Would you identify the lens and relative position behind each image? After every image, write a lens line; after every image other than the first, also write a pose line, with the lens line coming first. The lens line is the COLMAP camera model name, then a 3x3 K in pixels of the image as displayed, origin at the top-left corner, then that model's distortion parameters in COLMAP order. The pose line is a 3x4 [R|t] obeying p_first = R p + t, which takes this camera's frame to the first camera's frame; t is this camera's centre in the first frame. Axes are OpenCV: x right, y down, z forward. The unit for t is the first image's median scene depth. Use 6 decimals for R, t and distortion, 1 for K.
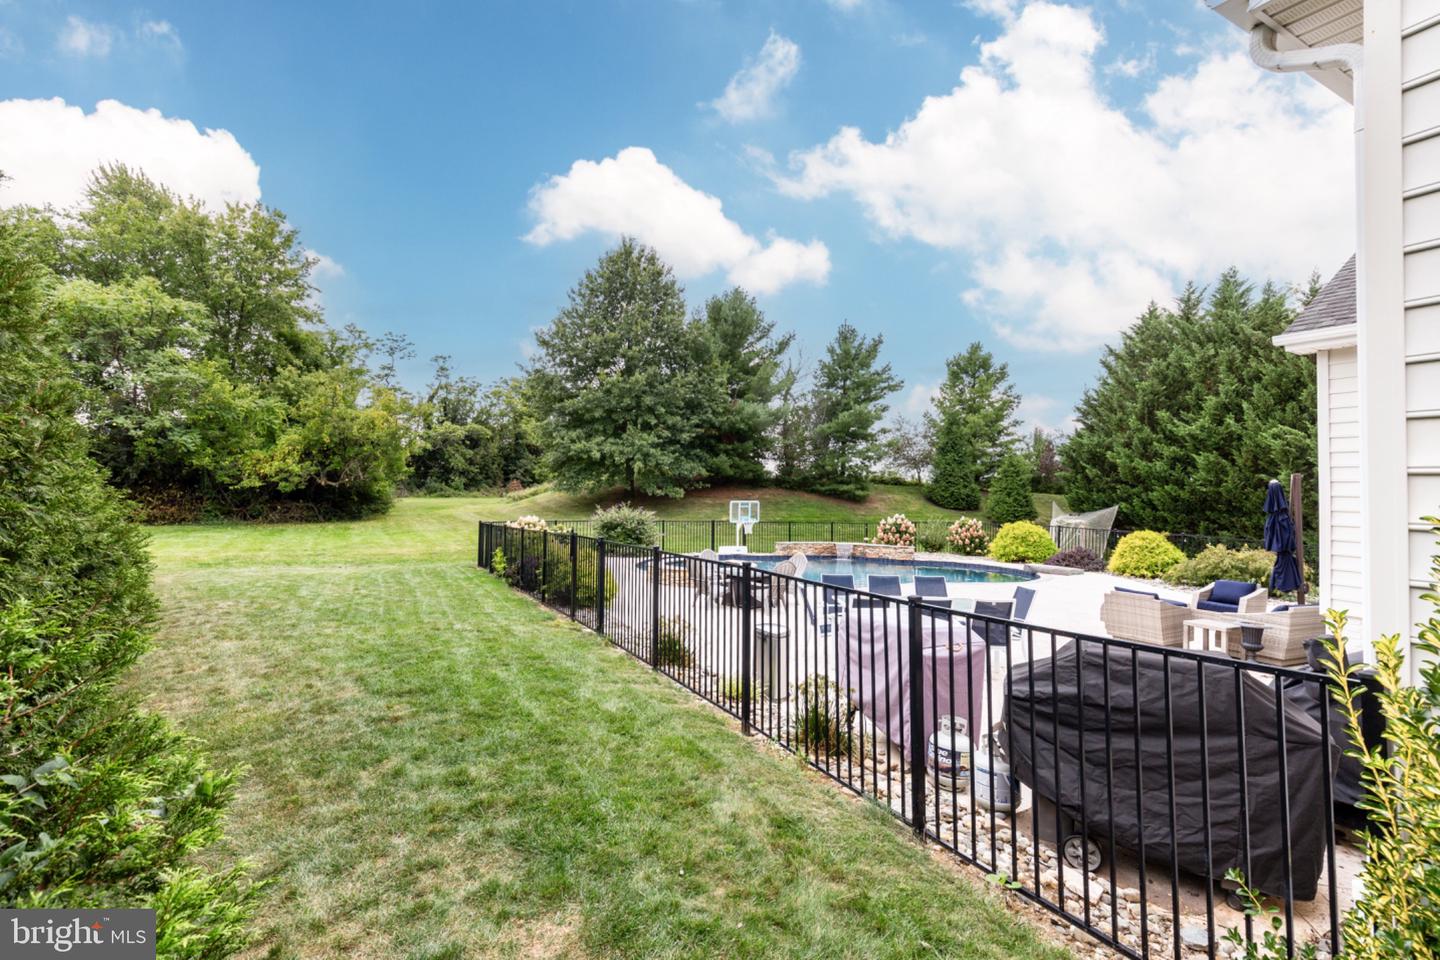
lens RADIAL K [[676.4, 0, 718.1], [0, 676.4, 478.3], [0, 0, 1]] dist [0.002630, 0.000957]
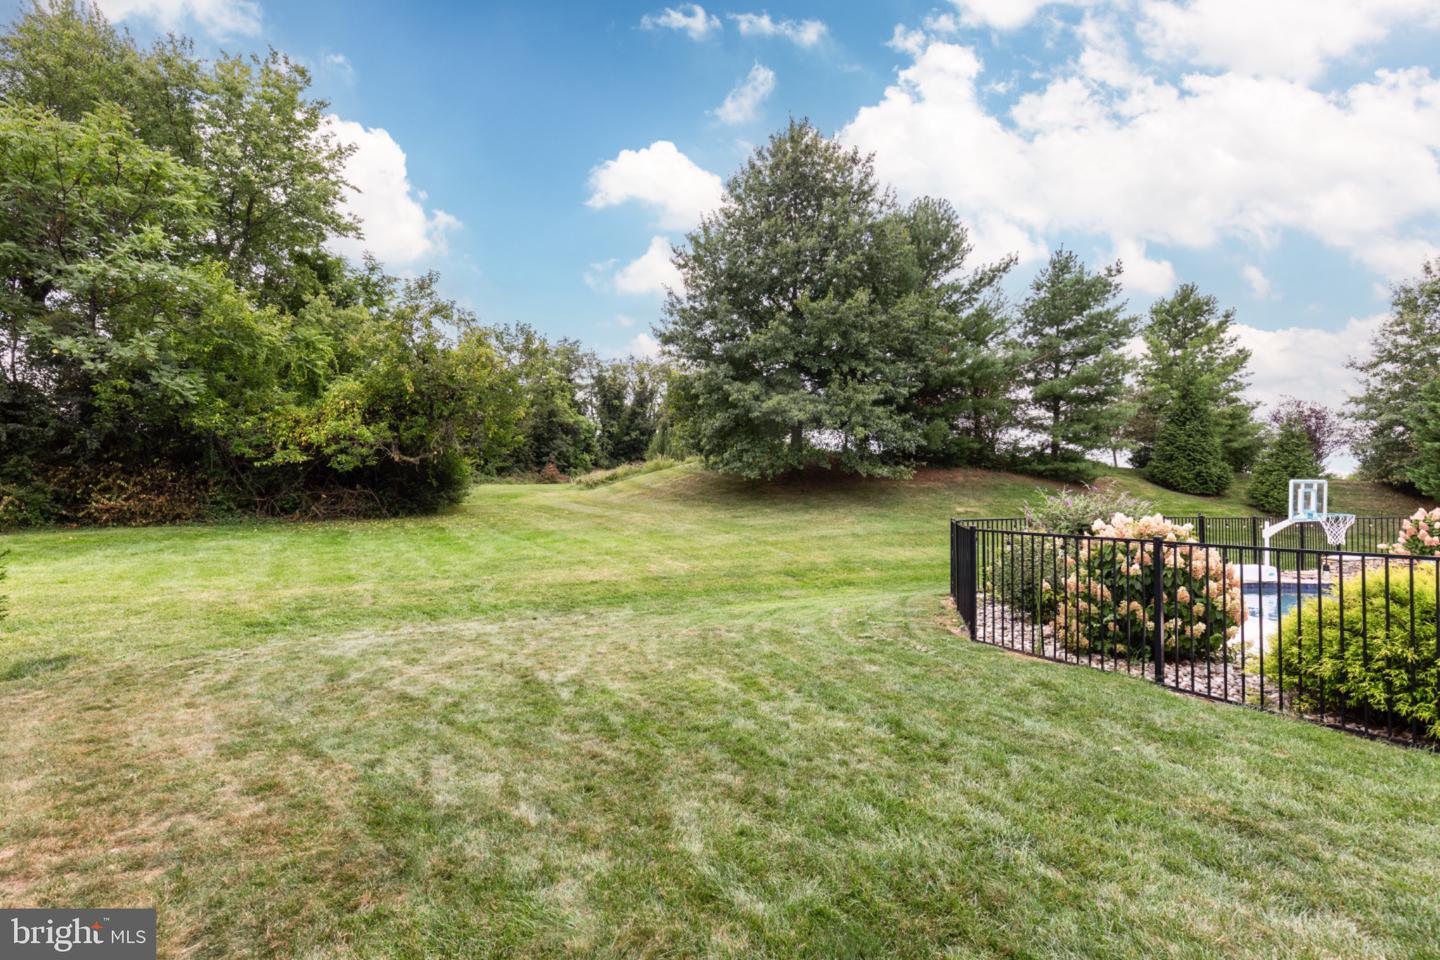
lens RADIAL K [[676.4, 0, 721.6], [0, 676.4, 481.6], [0, 0, 1]] dist [0.002630, 0.000957]
pose [[0.999543, -0.003697, 0.030012, -0.301672], [0.002987, 0.999715, 0.023666, 0.015430], [-0.030091, -0.023565, 0.999269, 0.355548]]
